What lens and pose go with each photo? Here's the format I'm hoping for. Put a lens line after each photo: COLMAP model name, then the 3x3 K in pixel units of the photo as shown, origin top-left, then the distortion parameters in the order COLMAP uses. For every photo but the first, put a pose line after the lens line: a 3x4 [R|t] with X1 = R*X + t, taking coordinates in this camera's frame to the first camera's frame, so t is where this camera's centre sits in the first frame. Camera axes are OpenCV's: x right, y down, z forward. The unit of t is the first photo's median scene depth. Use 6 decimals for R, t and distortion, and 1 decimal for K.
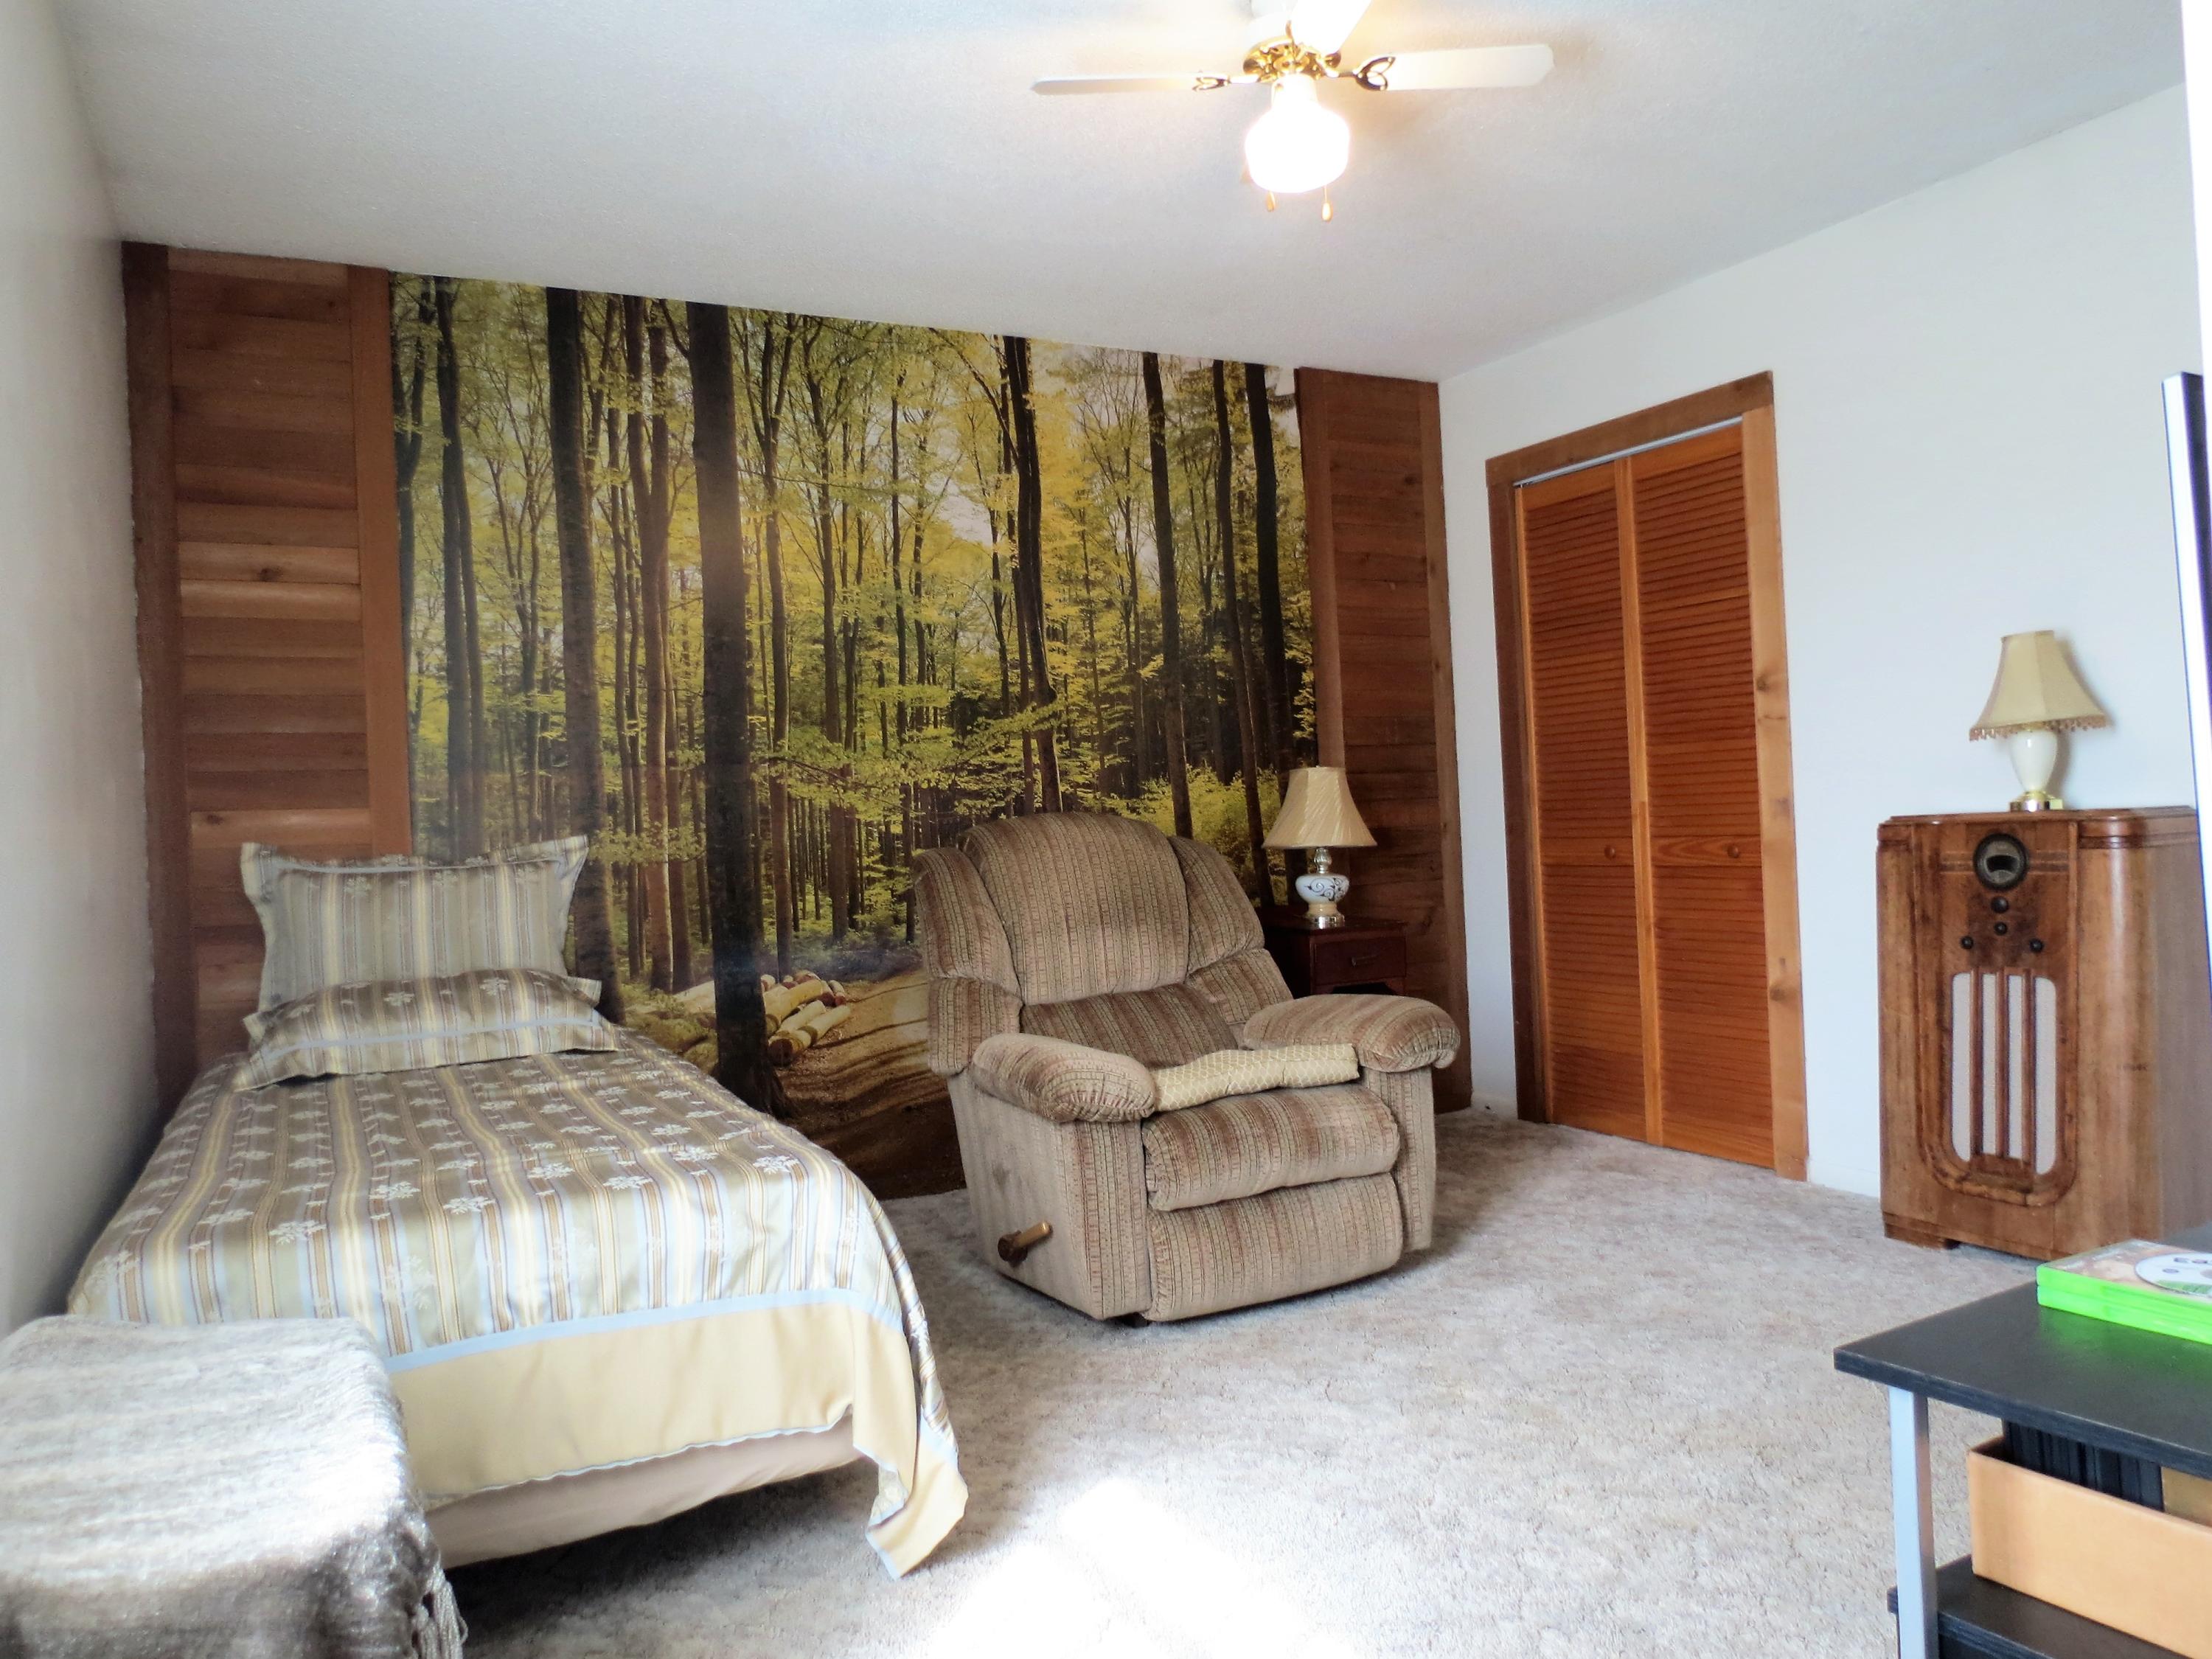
lens RADIAL K [[1570.9, 0, 1101.7], [0, 1570.9, 828.8], [0, 0, 1]] dist [-0.038127, 0.016951]
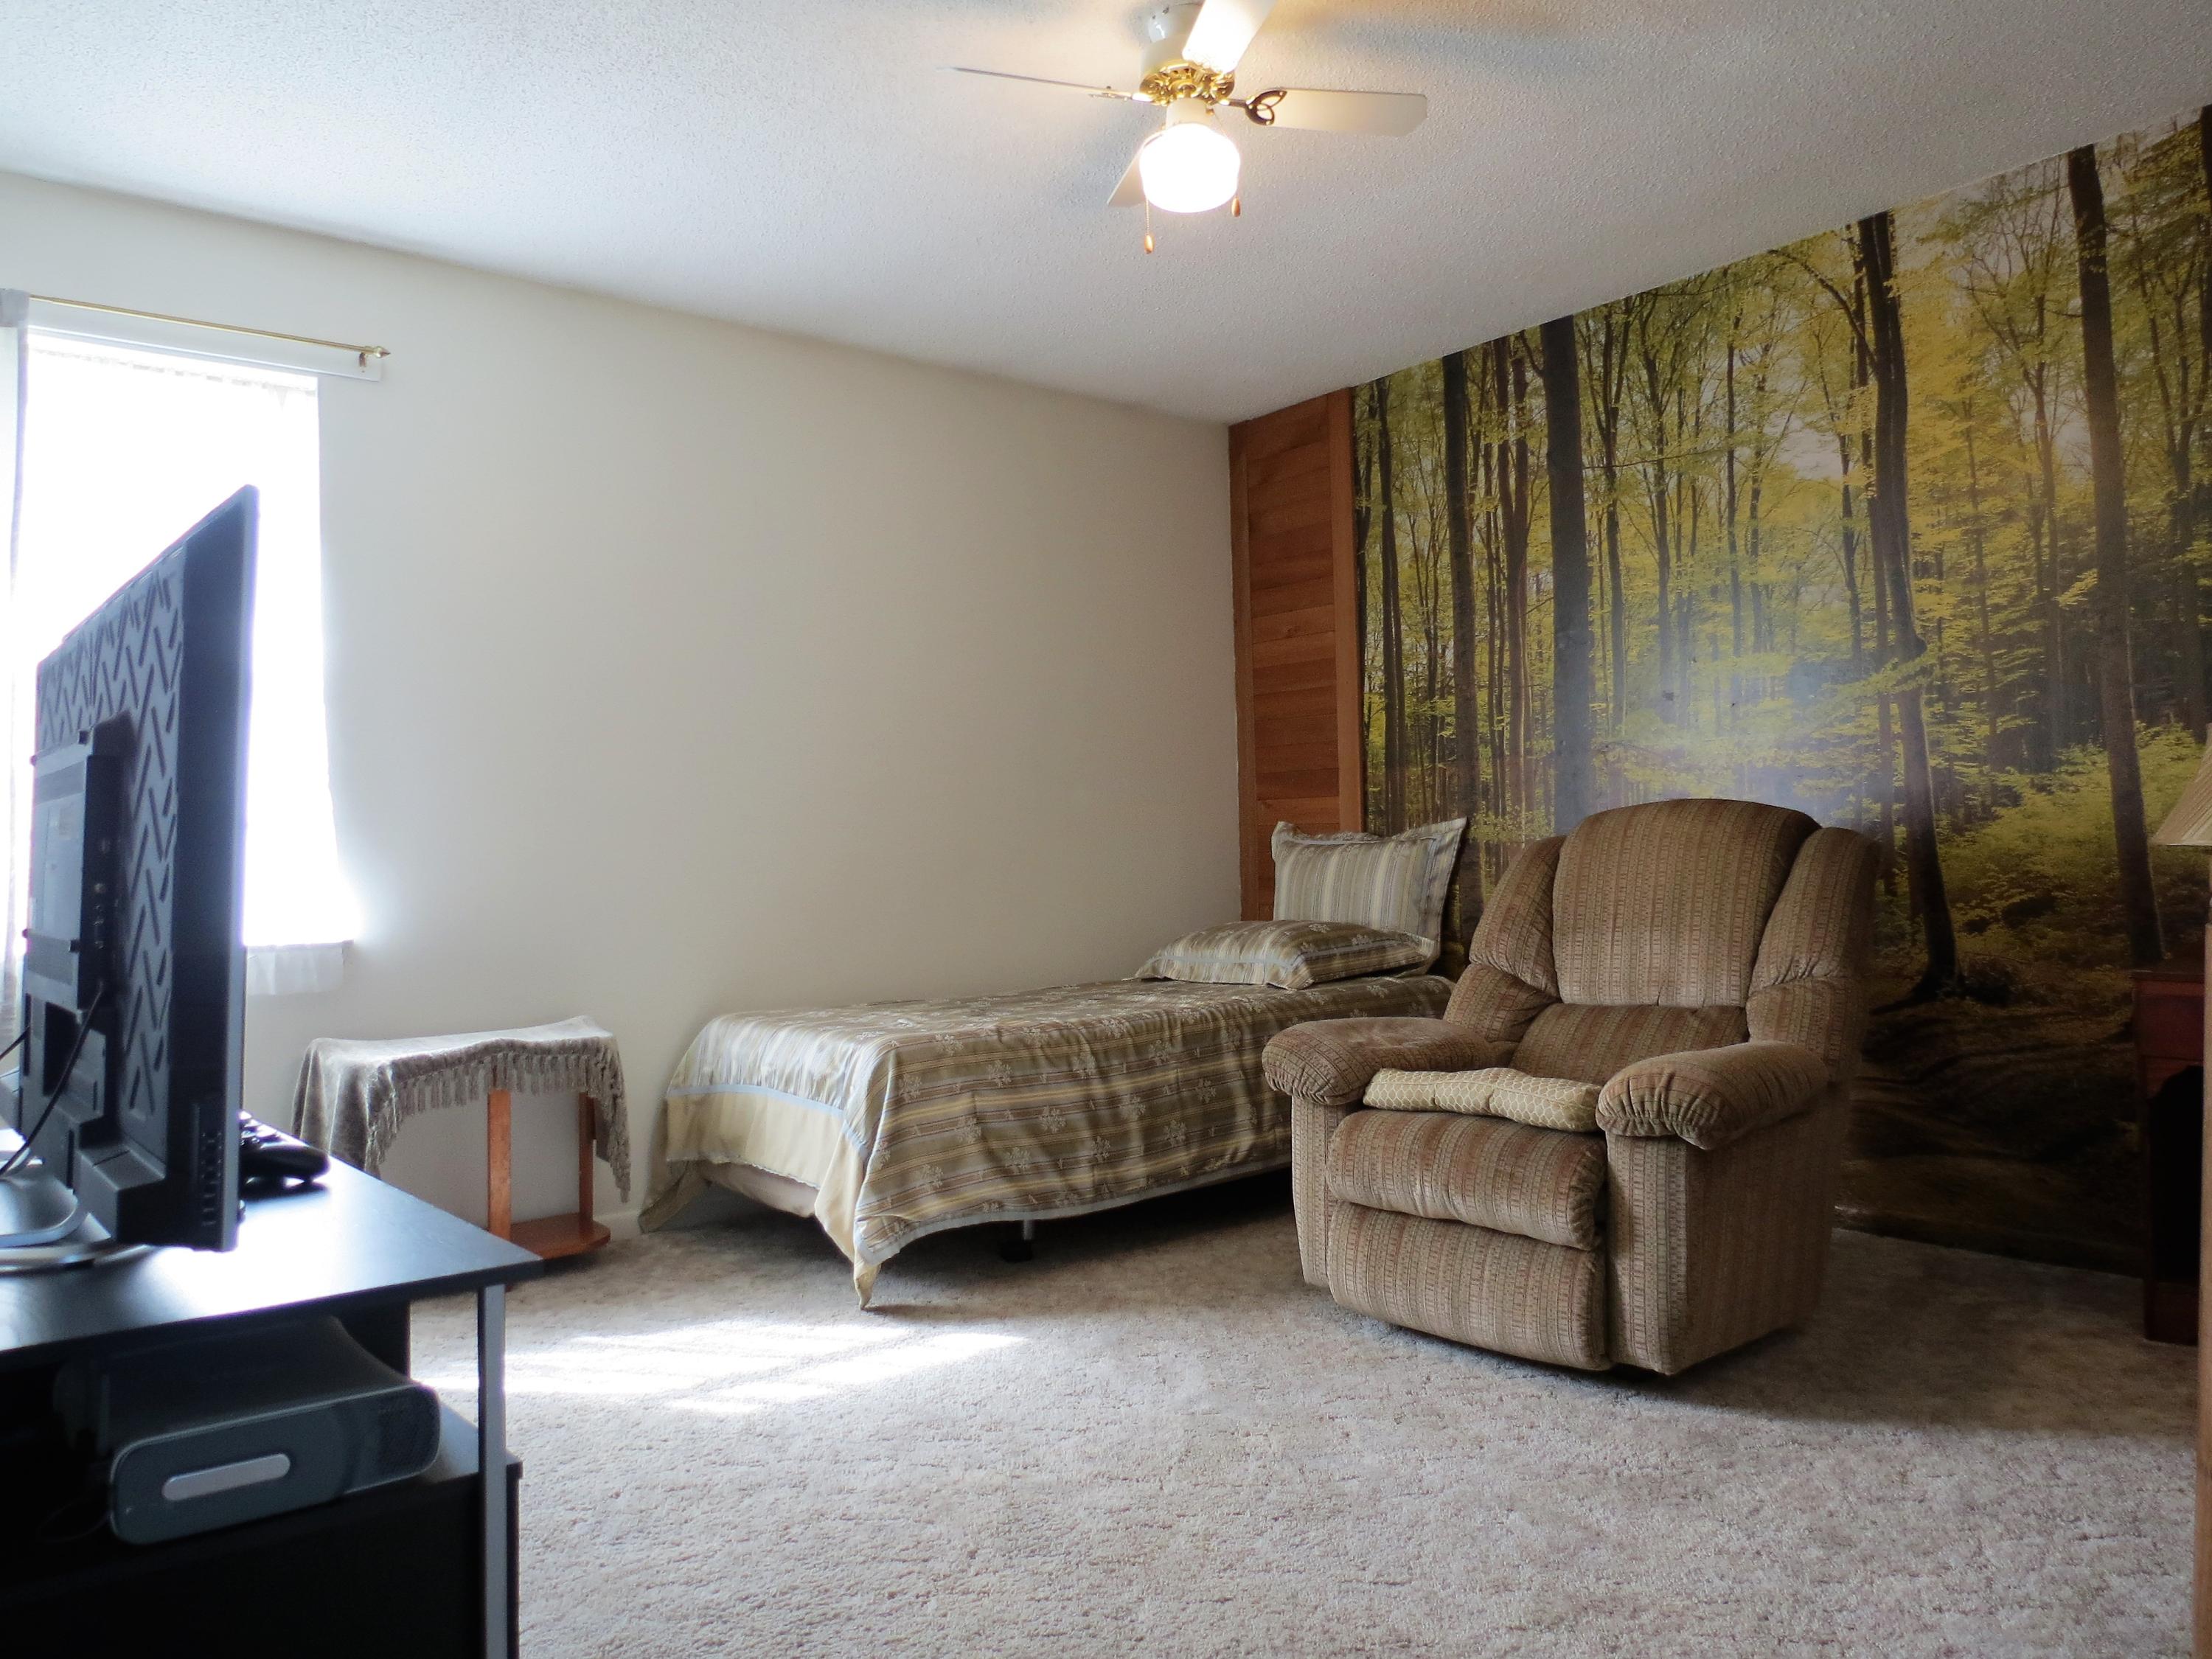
lens RADIAL K [[1570.9, 0, 1099.4], [0, 1570.9, 835.4], [0, 0, 1]] dist [-0.038127, 0.016951]
pose [[0.199244, 0.024268, -0.979649, 0.718288], [0.012458, 0.999550, 0.027294, -0.016880], [0.979871, -0.017642, 0.198852, 0.464187]]
